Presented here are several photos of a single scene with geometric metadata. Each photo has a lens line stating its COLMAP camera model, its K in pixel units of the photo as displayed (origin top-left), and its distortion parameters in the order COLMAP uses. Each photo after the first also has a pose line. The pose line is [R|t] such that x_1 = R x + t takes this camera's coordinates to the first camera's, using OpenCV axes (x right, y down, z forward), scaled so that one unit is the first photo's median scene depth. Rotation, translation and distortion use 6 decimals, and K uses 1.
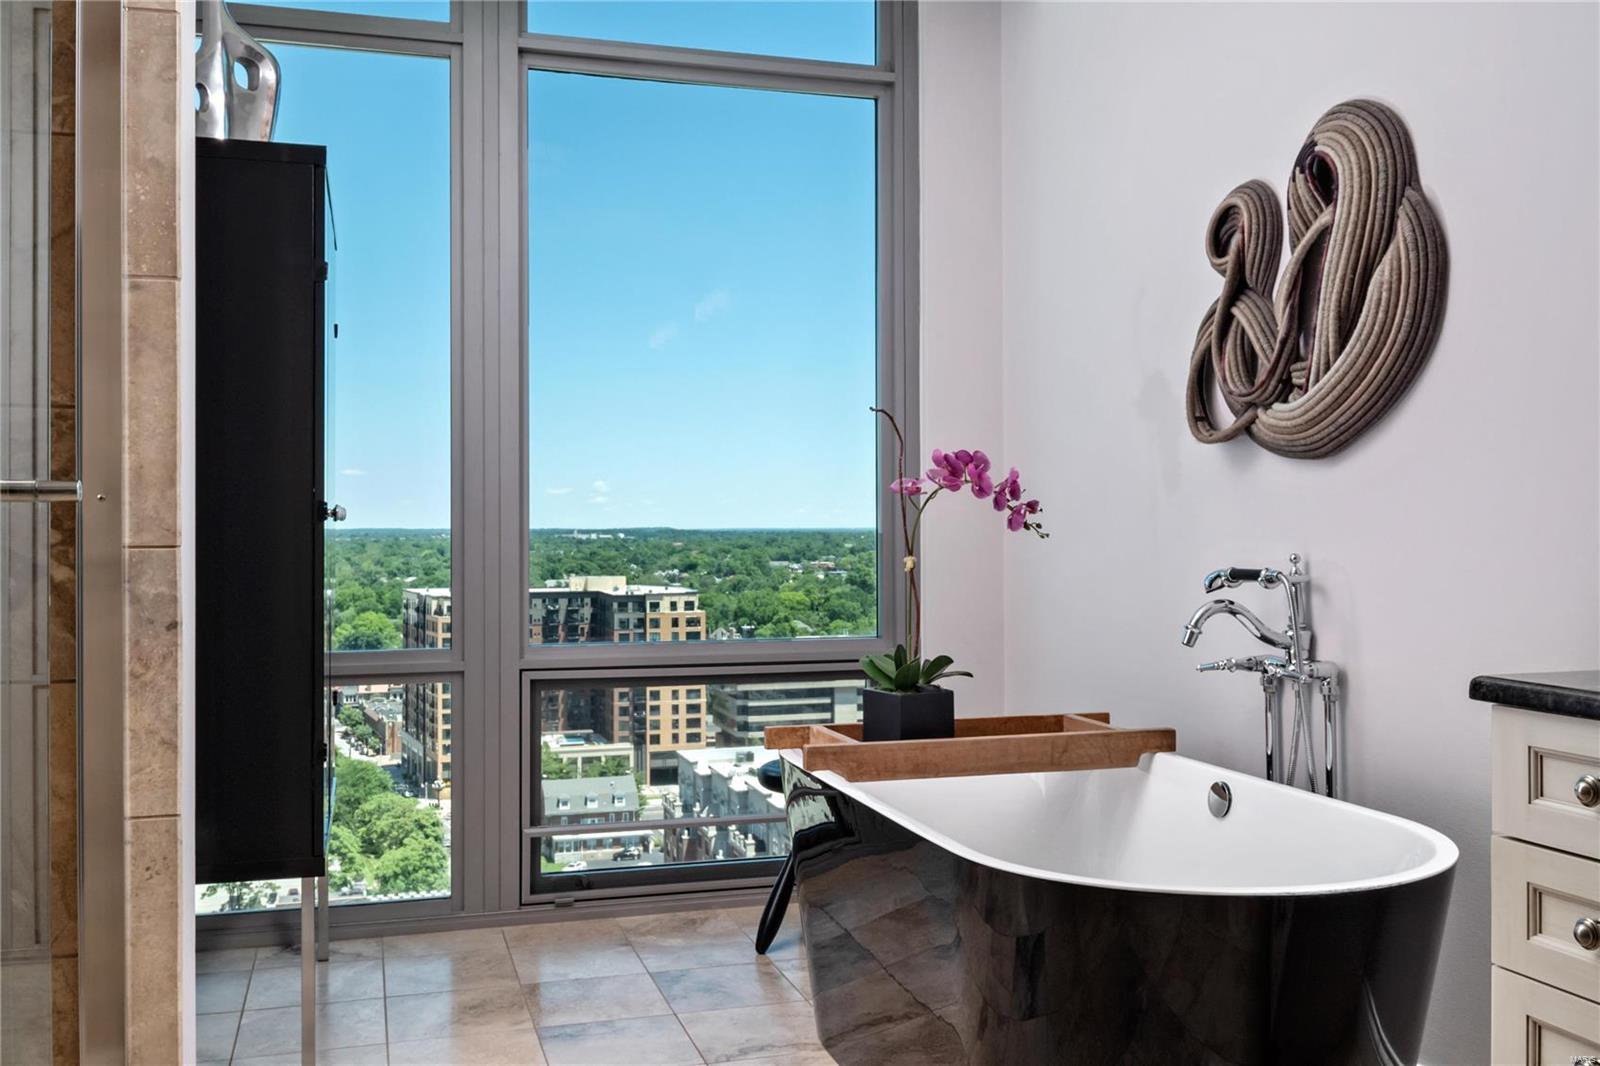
lens RADIAL K [[1425.5, 0, 791.3], [0, 1425.5, 523.6], [0, 0, 1]] dist [0.003181, -0.006388]
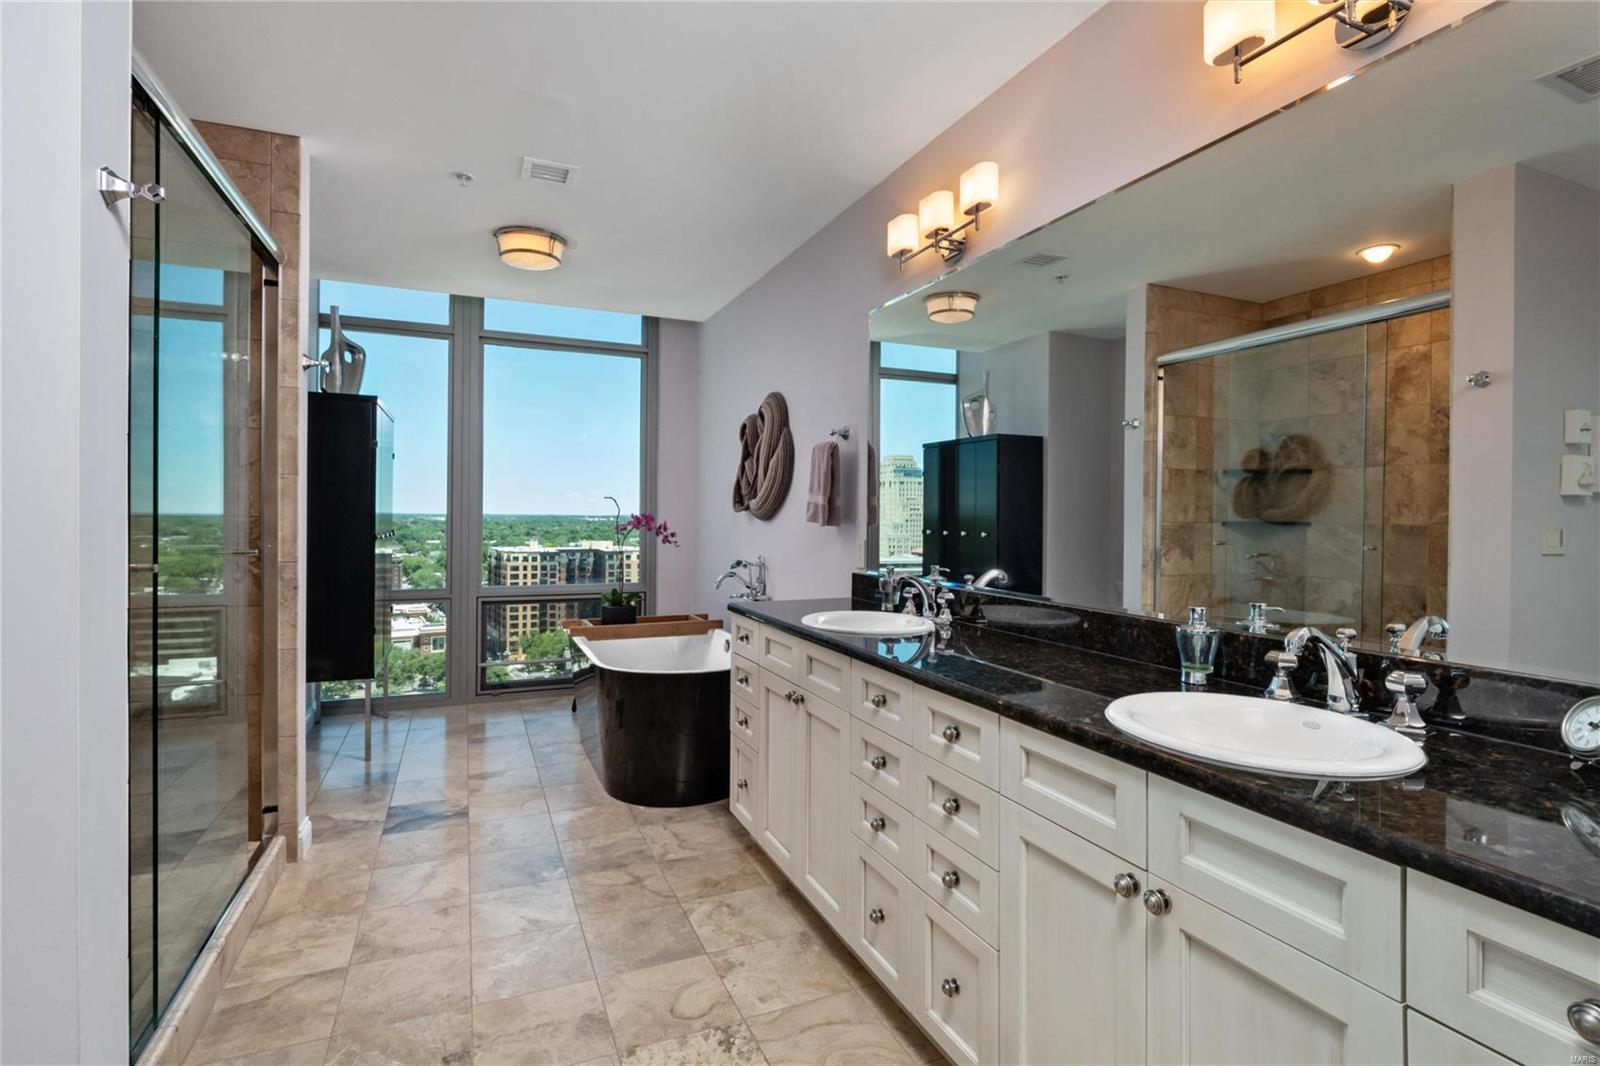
lens RADIAL K [[751.9, 0, 803.7], [0, 751.9, 519.3], [0, 0, 1]] dist [-0.004899, -0.004218]
pose [[0.991752, 0.011336, 0.127673, 0.210554], [-0.012290, 0.999902, 0.006693, -0.047241], [-0.127585, -0.008207, 0.991794, -0.350334]]
